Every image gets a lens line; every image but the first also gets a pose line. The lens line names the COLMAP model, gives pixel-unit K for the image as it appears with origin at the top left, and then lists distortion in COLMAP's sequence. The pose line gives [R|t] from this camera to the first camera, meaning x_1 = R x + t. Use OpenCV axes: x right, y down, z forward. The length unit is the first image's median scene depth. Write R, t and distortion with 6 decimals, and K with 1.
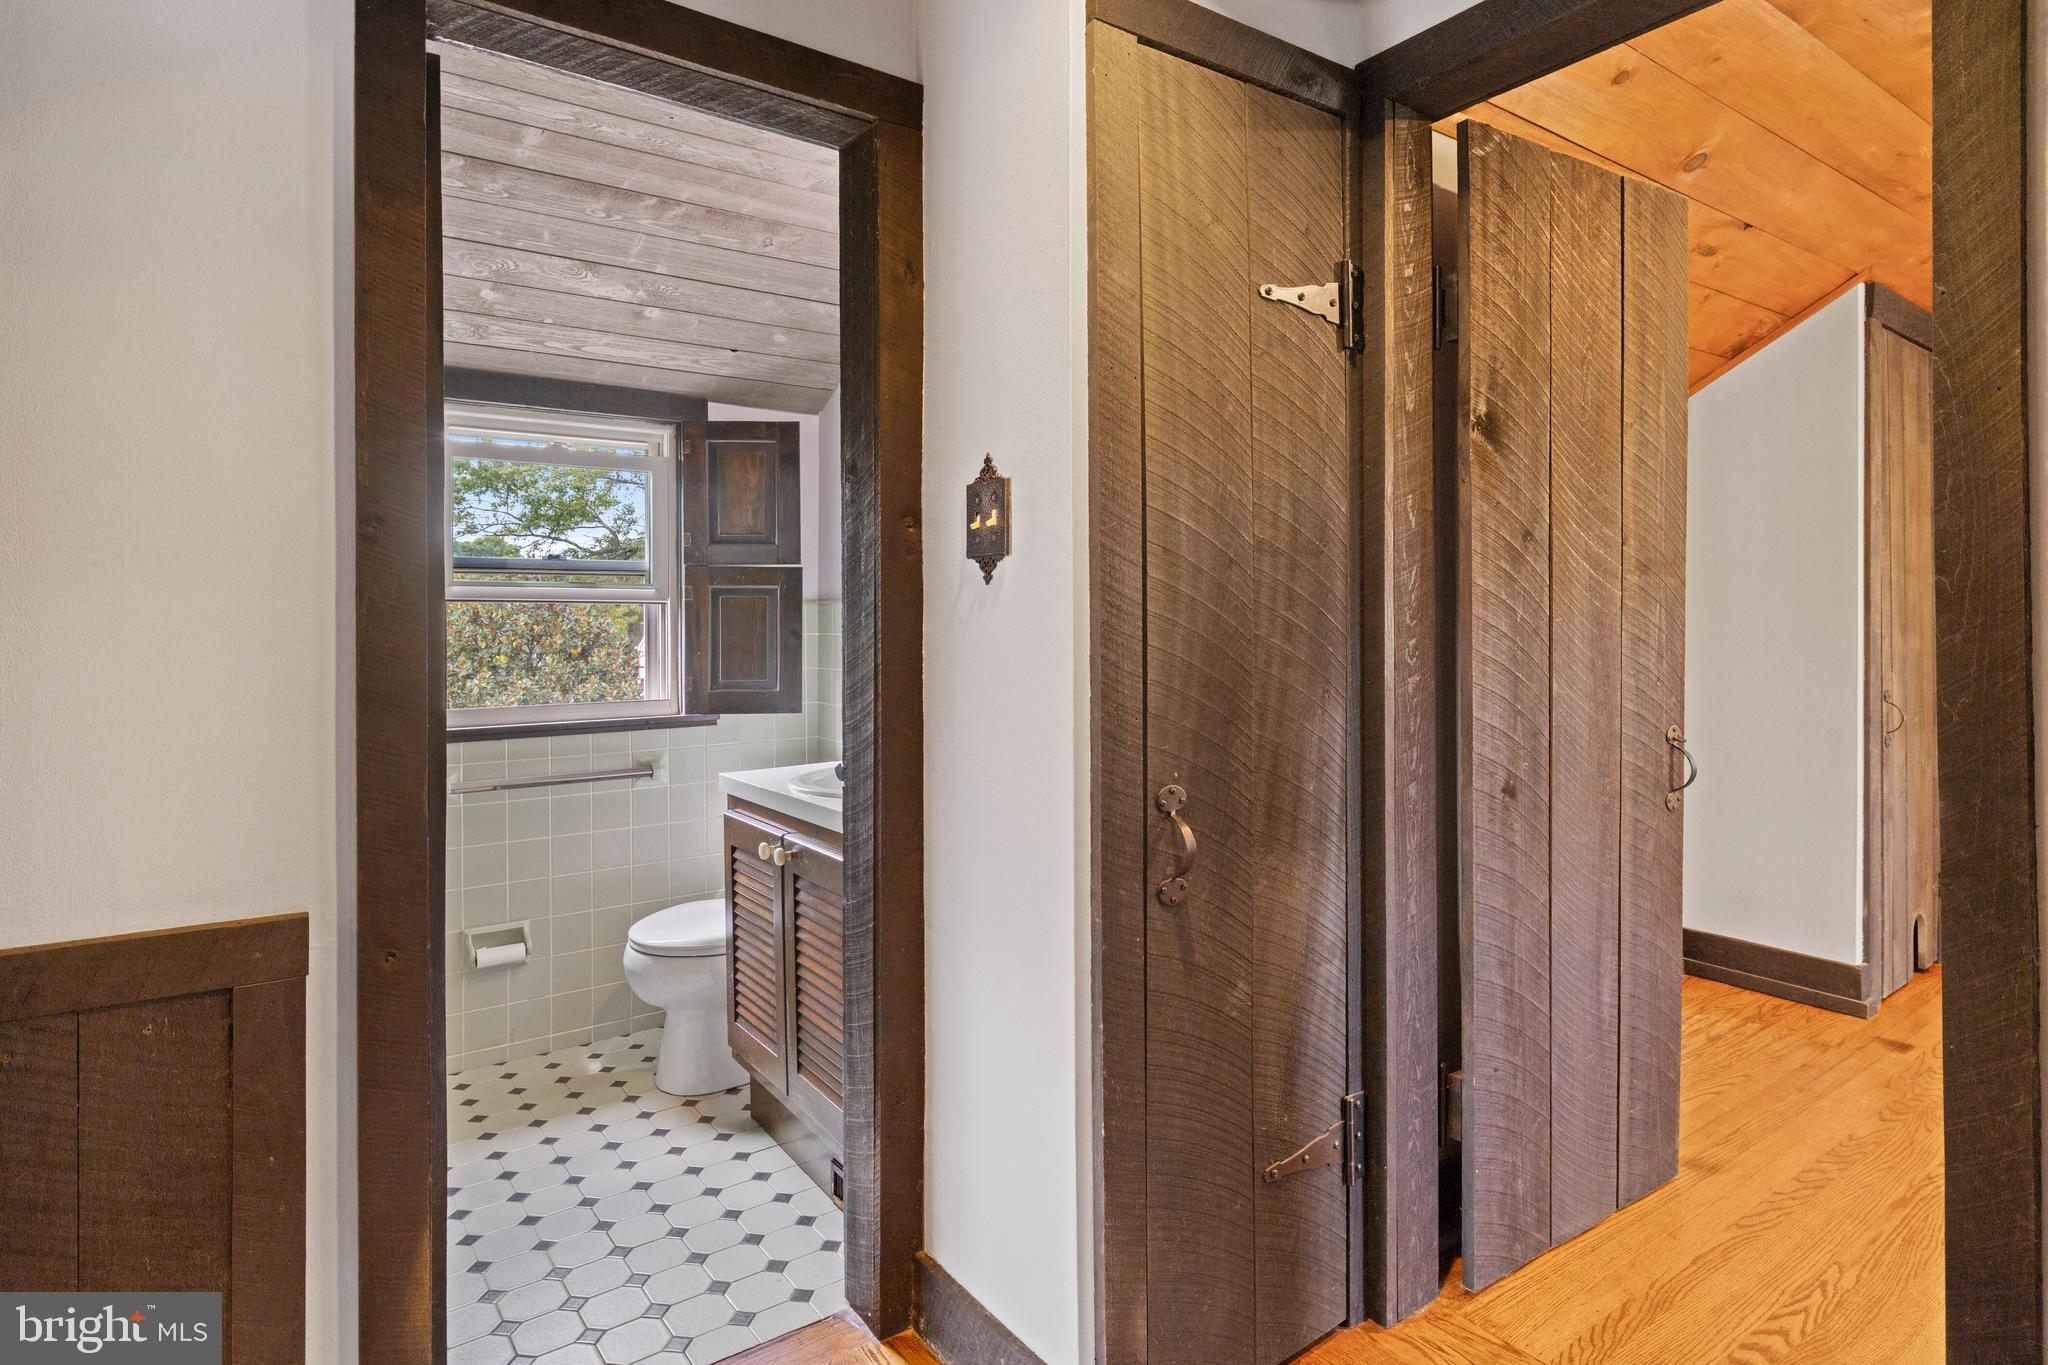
lens RADIAL K [[1071.6, 0, 1021.1], [0, 1071.6, 625.4], [0, 0, 1]] dist [0.000175, 0.000338]
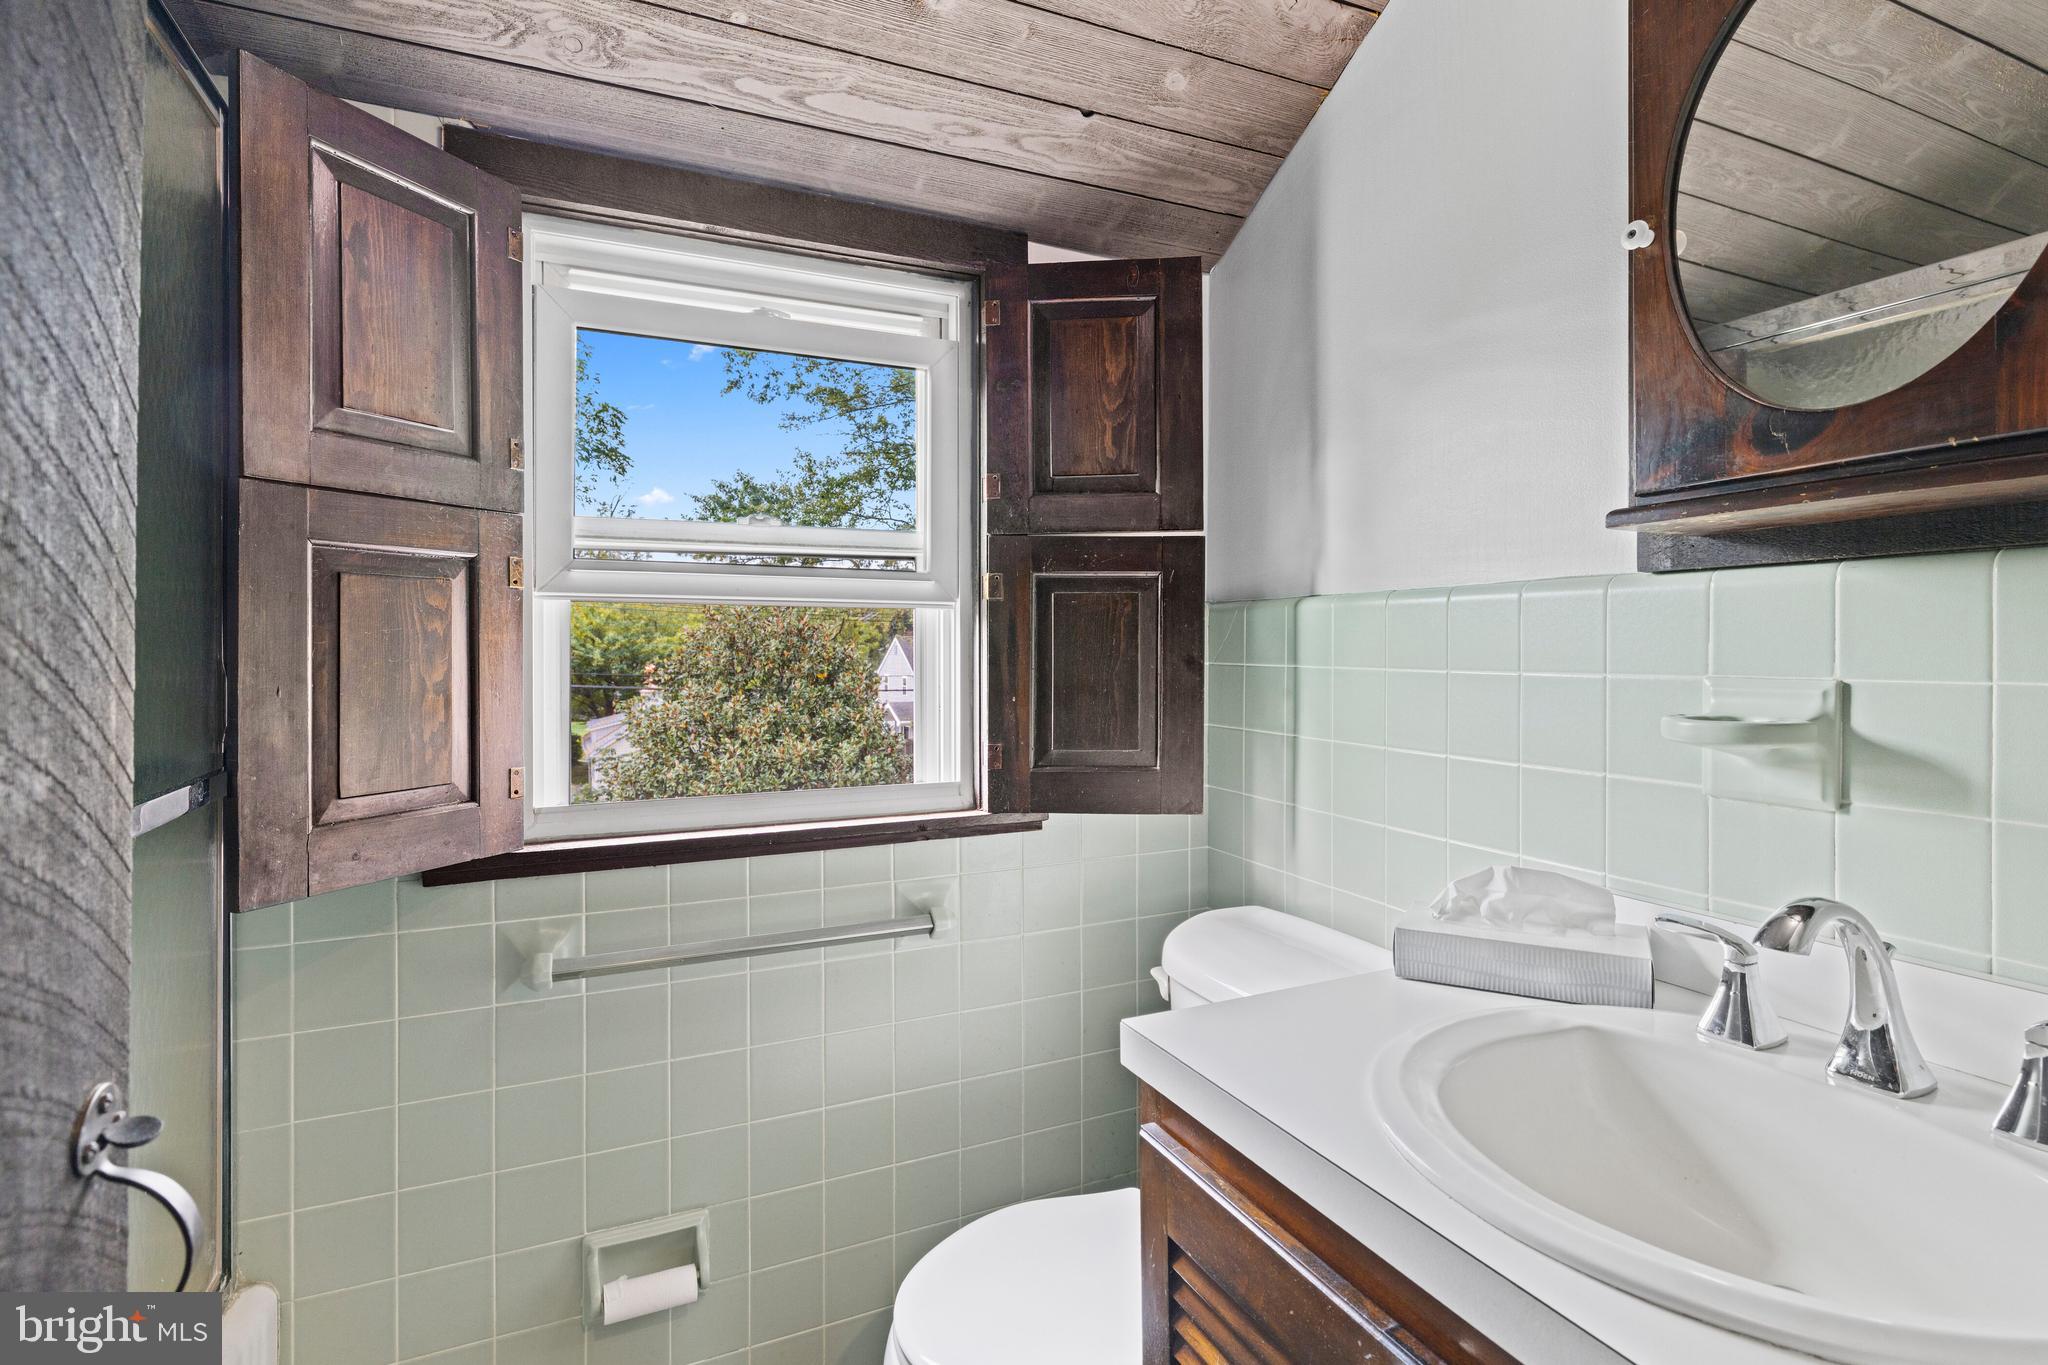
lens RADIAL K [[1005.9, 0, 1026.3], [0, 1005.9, 654.1], [0, 0, 1]] dist [0.000624, 0.000190]
pose [[0.980795, 0.004469, -0.194989, -0.195021], [-0.004141, 0.999989, 0.002088, 0.002503], [0.194996, -0.001241, 0.980803, 0.504272]]
